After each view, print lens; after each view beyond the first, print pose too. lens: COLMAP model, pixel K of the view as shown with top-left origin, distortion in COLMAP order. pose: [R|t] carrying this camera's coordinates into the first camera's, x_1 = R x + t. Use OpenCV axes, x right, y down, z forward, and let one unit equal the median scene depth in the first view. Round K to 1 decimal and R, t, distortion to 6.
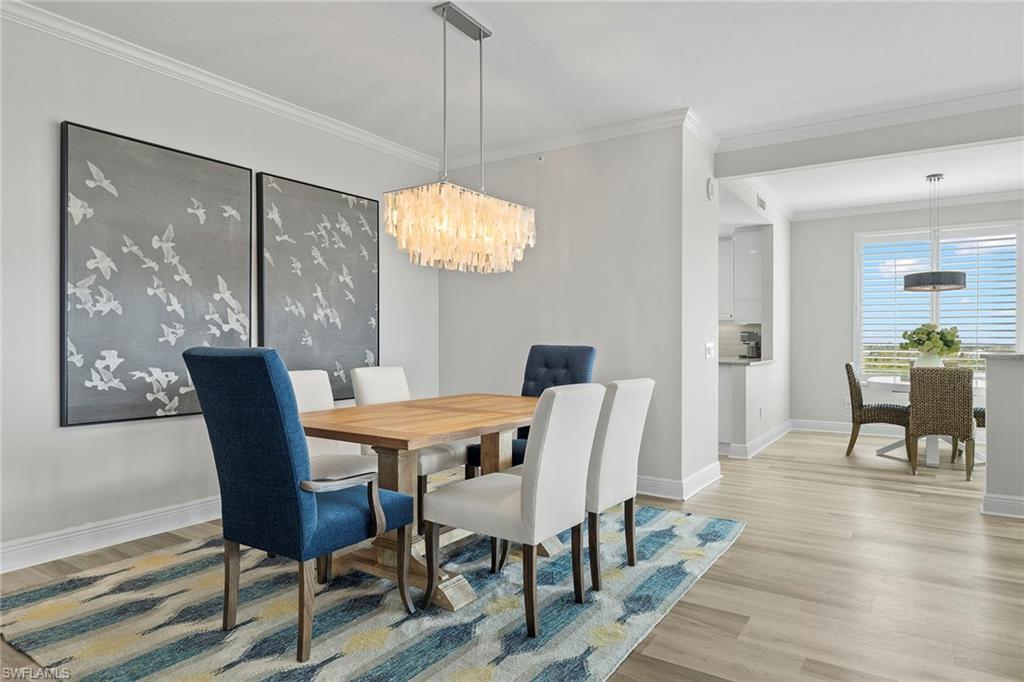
lens RADIAL K [[611.3, 0, 521.2], [0, 611.3, 345.3], [0, 0, 1]] dist [-0.006854, -0.001372]
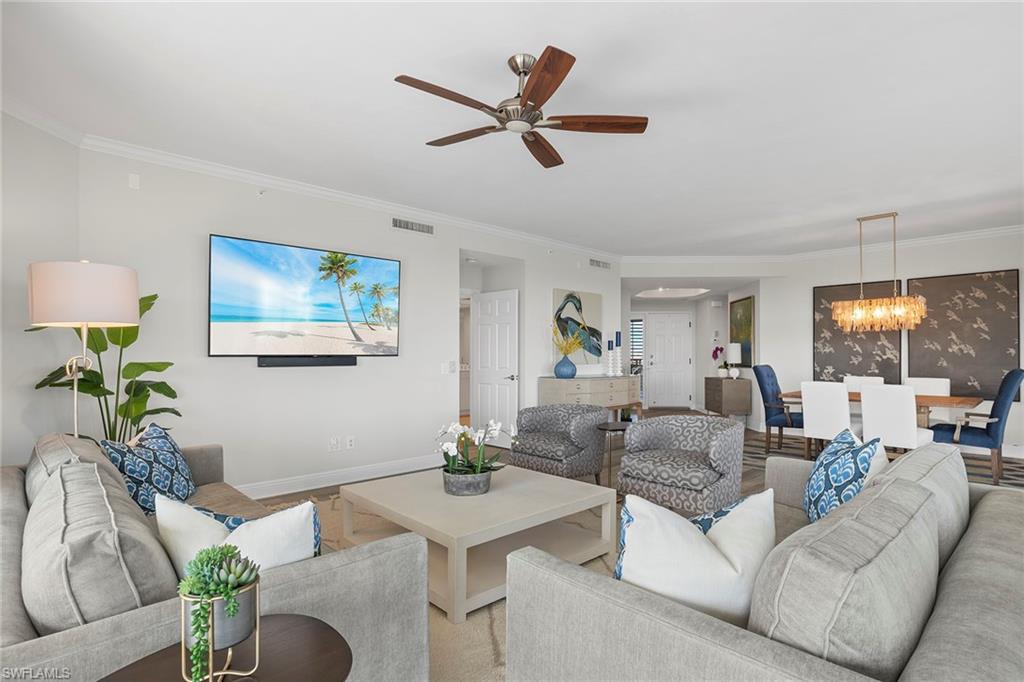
lens RADIAL K [[524.8, 0, 502.8], [0, 524.8, 347.0], [0, 0, 1]] dist [-0.000349, -0.001051]
pose [[-0.243581, -0.013328, -0.969789, 1.721136], [-0.005223, 0.999909, -0.012430, -0.035730], [0.969866, 0.002037, -0.243629, 0.140353]]
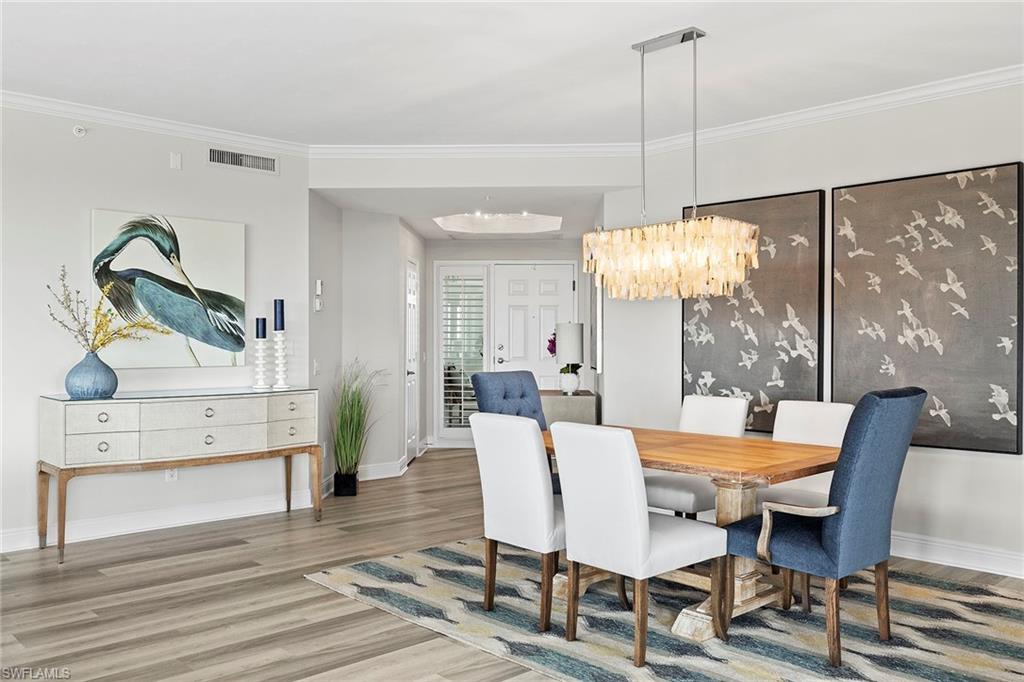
lens RADIAL K [[885.5, 0, 506.8], [0, 885.5, 339.6], [0, 0, 1]] dist [-0.005698, -0.001268]
pose [[-0.248576, 0.002494, -0.968609, 1.120034], [-0.005704, 0.999976, 0.004038, -0.057847], [0.968595, 0.006529, -0.248556, 0.934673]]
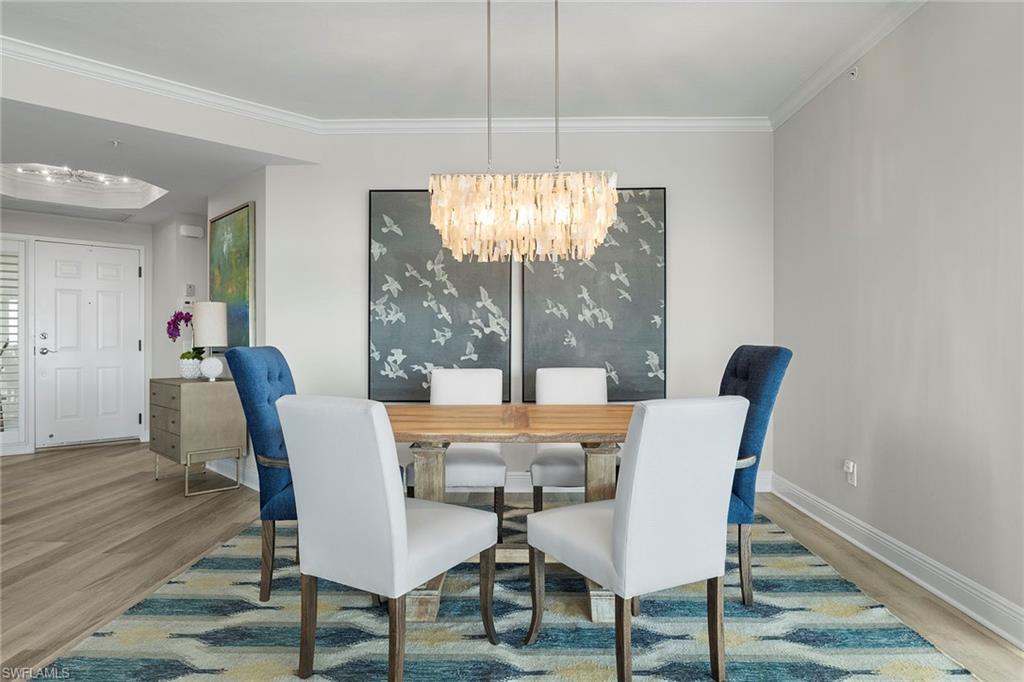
lens RADIAL K [[611.3, 0, 521.3], [0, 611.3, 337.2], [0, 0, 1]] dist [-0.006854, -0.001372]
pose [[0.539229, -0.008109, -0.842120, 0.557510], [-0.001208, 0.999945, -0.010403, -0.003862], [0.842158, 0.006627, 0.539190, 0.438774]]
